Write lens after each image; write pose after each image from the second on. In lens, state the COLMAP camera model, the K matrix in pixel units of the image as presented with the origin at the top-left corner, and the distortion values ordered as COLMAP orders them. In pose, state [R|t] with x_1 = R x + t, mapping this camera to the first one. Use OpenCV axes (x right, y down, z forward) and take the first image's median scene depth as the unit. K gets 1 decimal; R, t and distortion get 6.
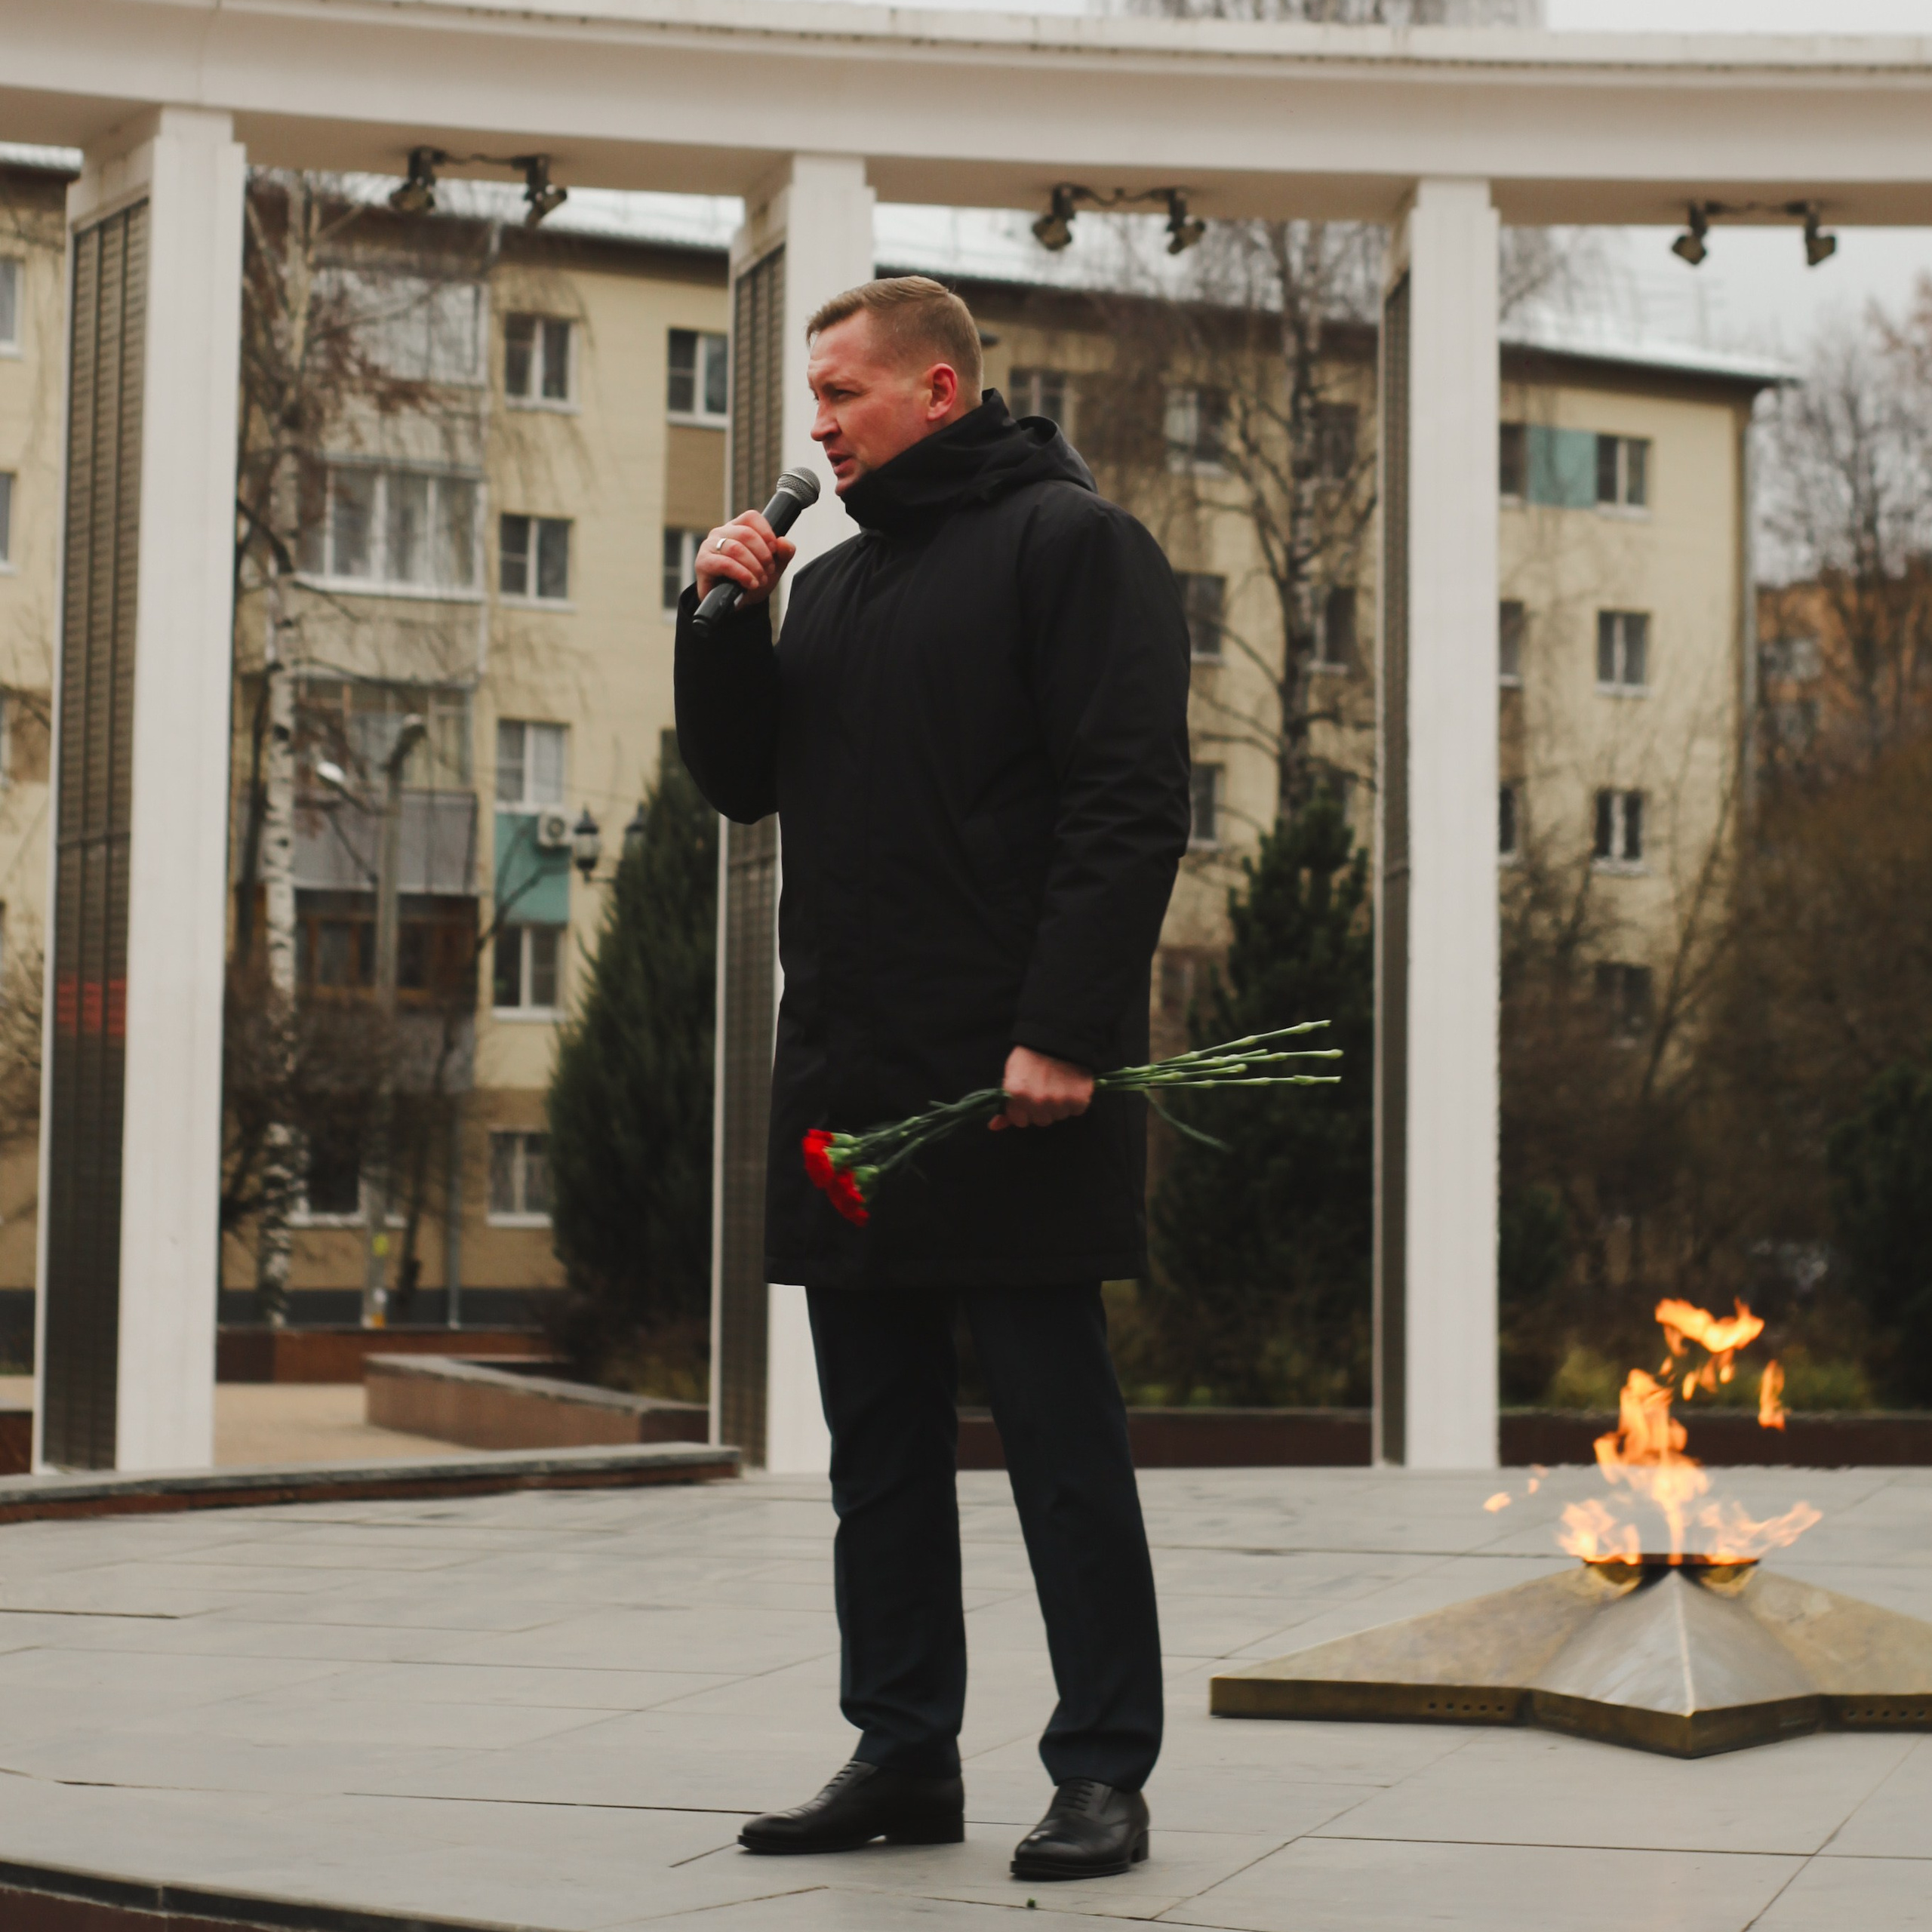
lens RADIAL K [[5384.6, 0, 969.8], [0, 5384.6, 676.1], [0, 0, 1]] dist [-0.030251, -0.417896]
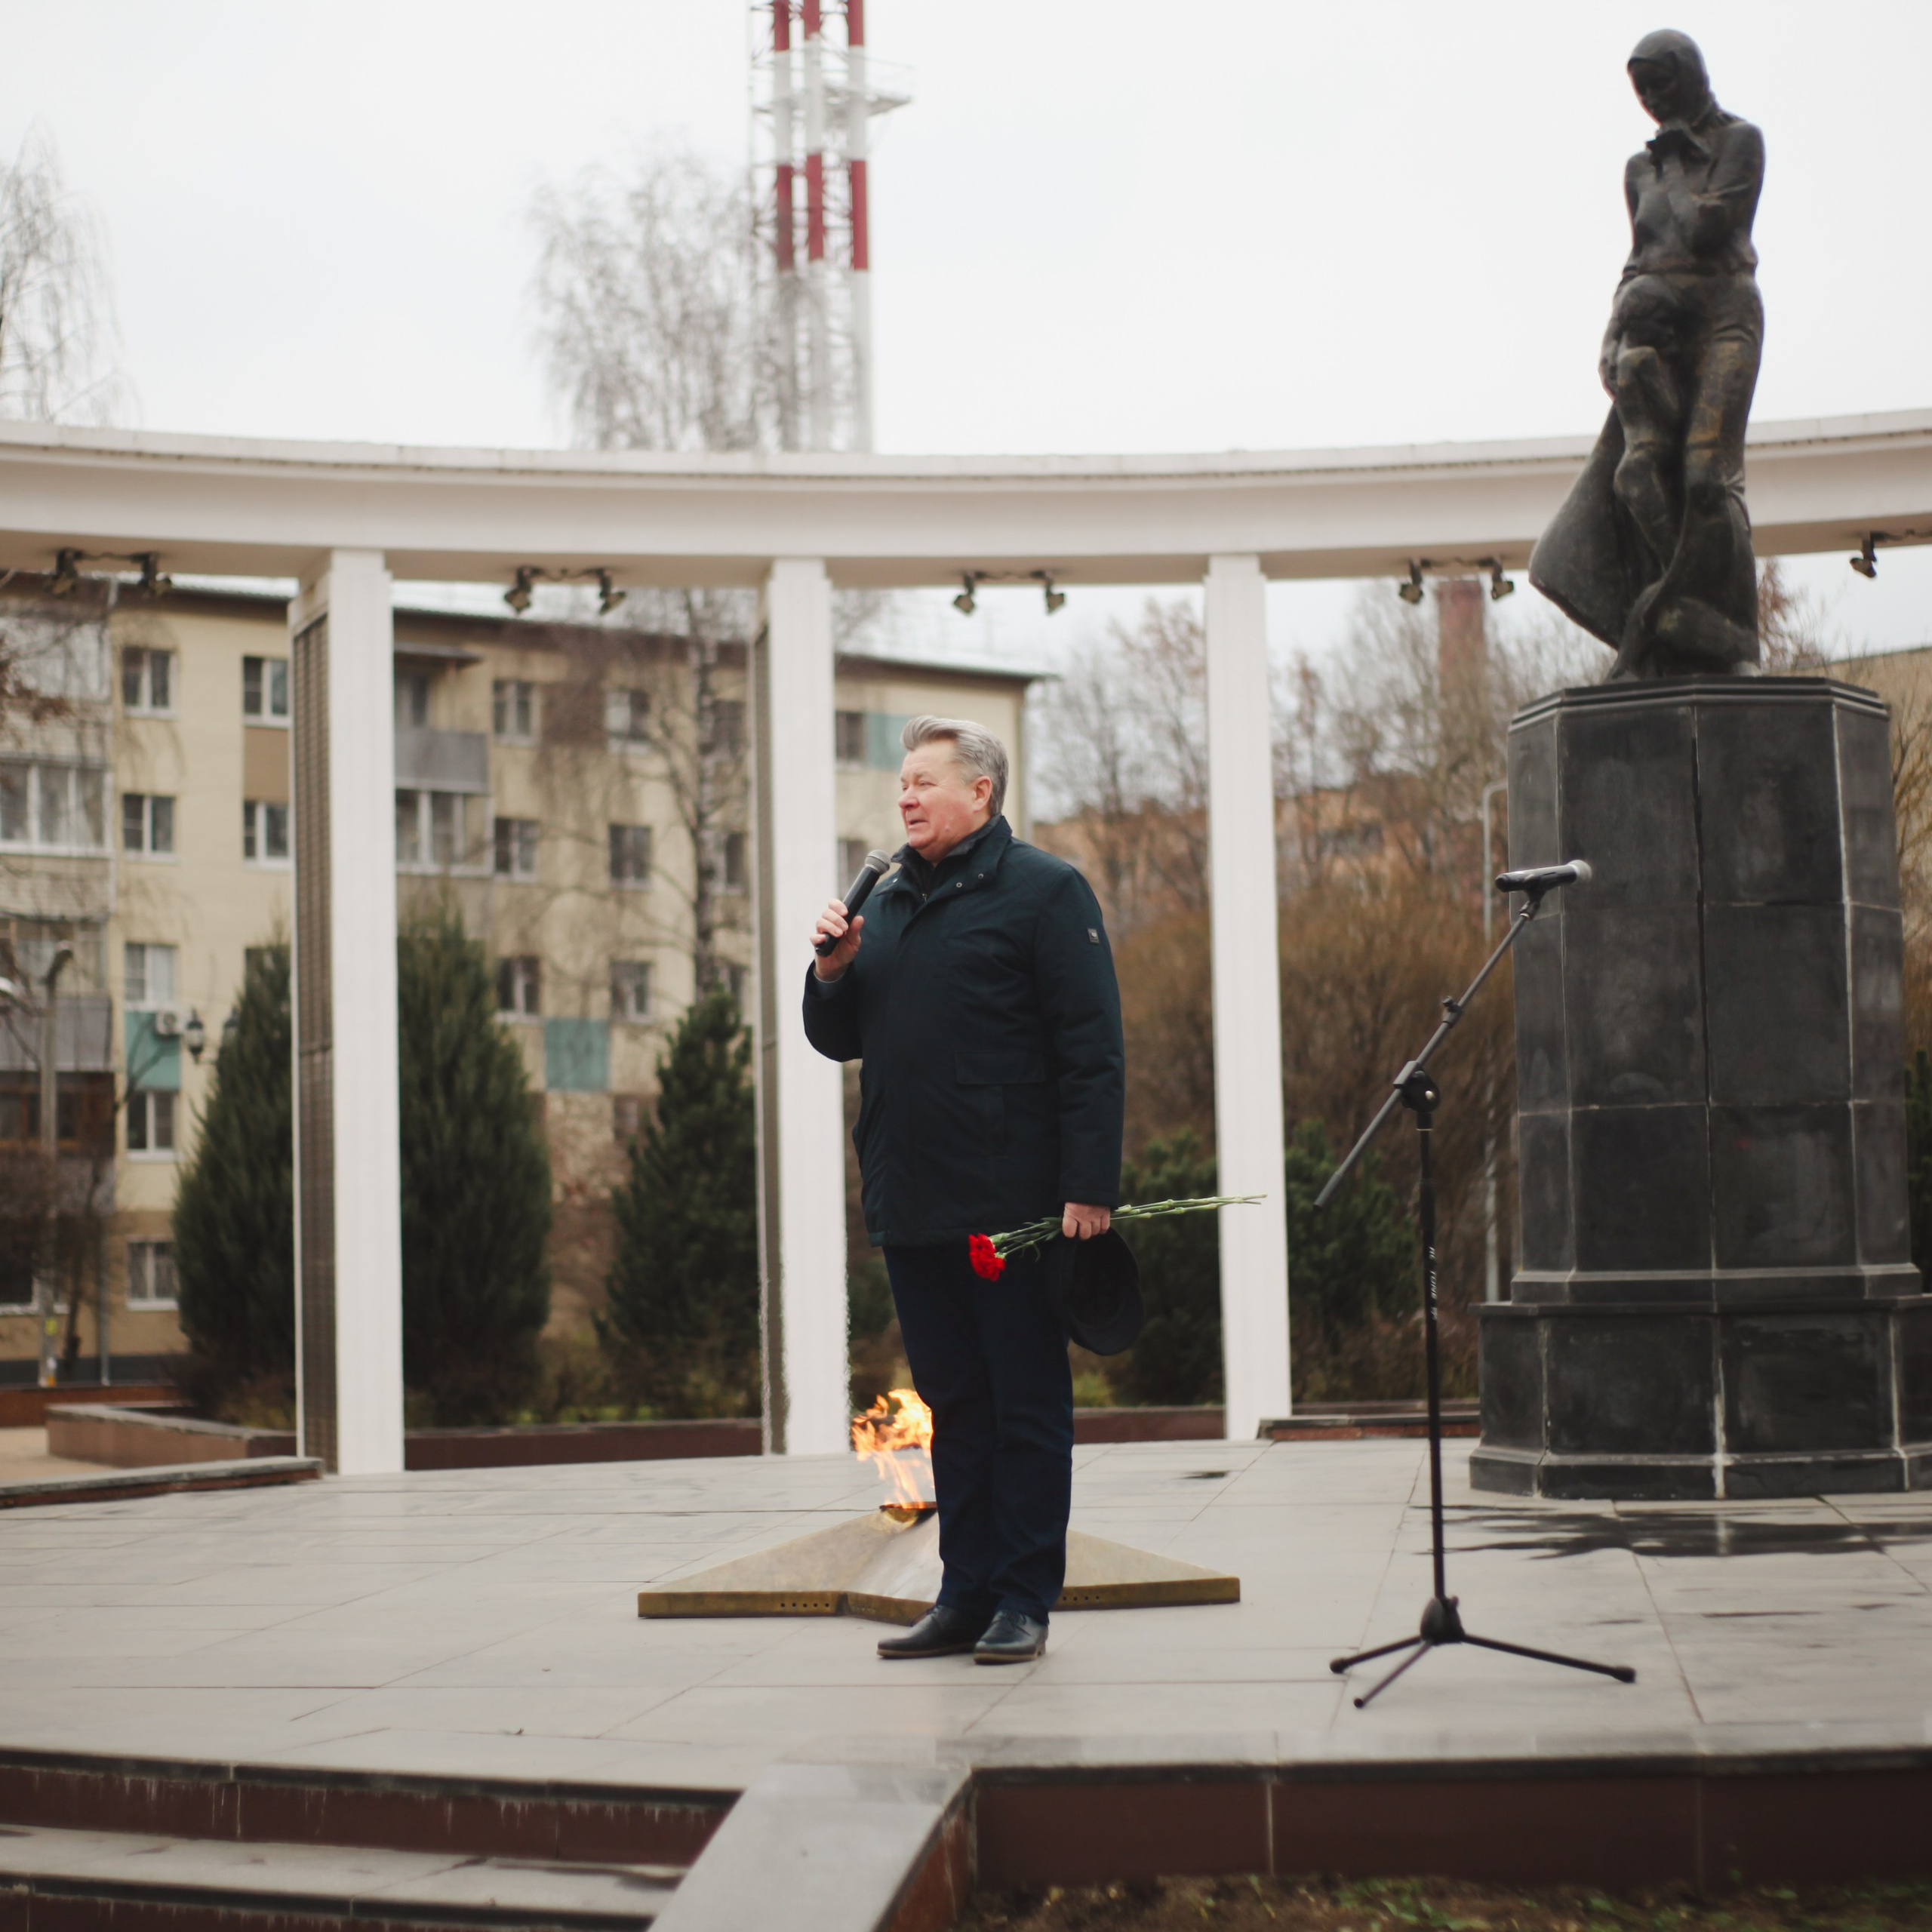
lens RADIAL K [[4463.1, 0, 973.6], [0, 4463.1, 968.4], [0, 0, 1]] dist [-0.048675, 0.088838]
pose [[0.993663, -0.025716, 0.109424, 0.003478], [0.022194, 0.999200, 0.033279, -0.020525], [-0.110192, -0.030639, 0.993438, -0.172800]]
